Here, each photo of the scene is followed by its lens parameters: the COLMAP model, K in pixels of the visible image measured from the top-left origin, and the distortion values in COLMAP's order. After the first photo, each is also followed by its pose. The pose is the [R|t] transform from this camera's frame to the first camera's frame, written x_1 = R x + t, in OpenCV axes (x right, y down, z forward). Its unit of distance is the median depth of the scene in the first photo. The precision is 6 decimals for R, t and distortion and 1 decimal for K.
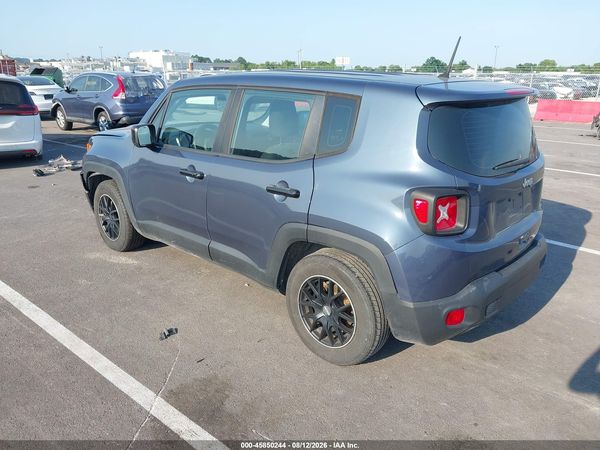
lens RADIAL K [[472.9, 0, 302.1], [0, 472.9, 220.7], [0, 0, 1]] dist [0.023681, -0.031850]
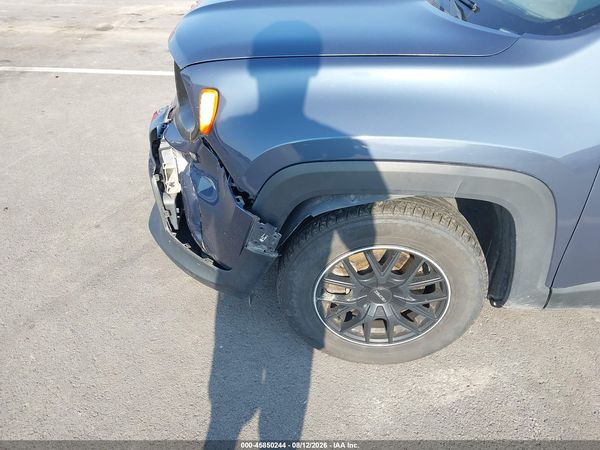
lens RADIAL K [[472.9, 0, 296.7], [0, 472.9, 224.2], [0, 0, 1]] dist [0.023681, -0.031850]
pose [[0.757707, -0.359759, 0.544476, -0.802235], [0.162508, 0.912058, 0.376487, -0.255883], [-0.632038, -0.196785, 0.749536, 1.016051]]
